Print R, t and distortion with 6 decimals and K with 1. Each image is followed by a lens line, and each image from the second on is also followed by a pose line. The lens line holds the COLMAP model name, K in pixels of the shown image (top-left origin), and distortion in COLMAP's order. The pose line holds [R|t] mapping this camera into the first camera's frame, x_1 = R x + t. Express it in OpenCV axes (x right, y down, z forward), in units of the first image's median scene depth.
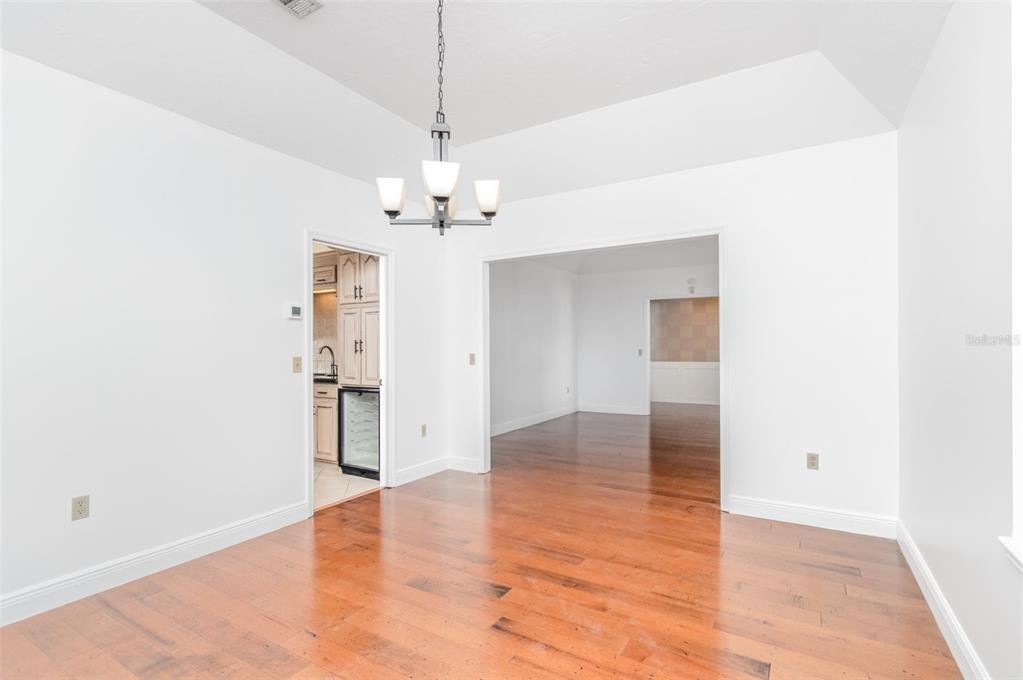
lens RADIAL K [[488.8, 0, 531.4], [0, 488.8, 340.9], [0, 0, 1]] dist [0.011187, -0.001128]
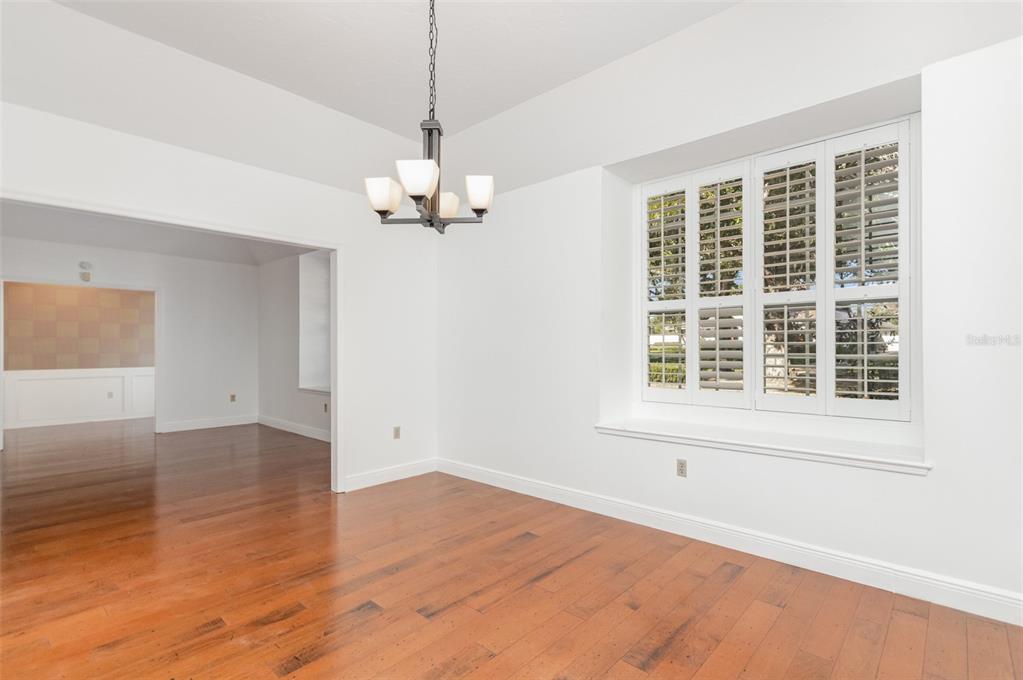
lens RADIAL K [[488.8, 0, 507.5], [0, 488.8, 341.0], [0, 0, 1]] dist [0.011187, -0.001128]
pose [[0.204312, 0.020991, 0.978681, -0.795912], [-0.015184, 0.999718, -0.018273, 0.006118], [-0.978788, -0.011127, 0.204573, 0.459360]]
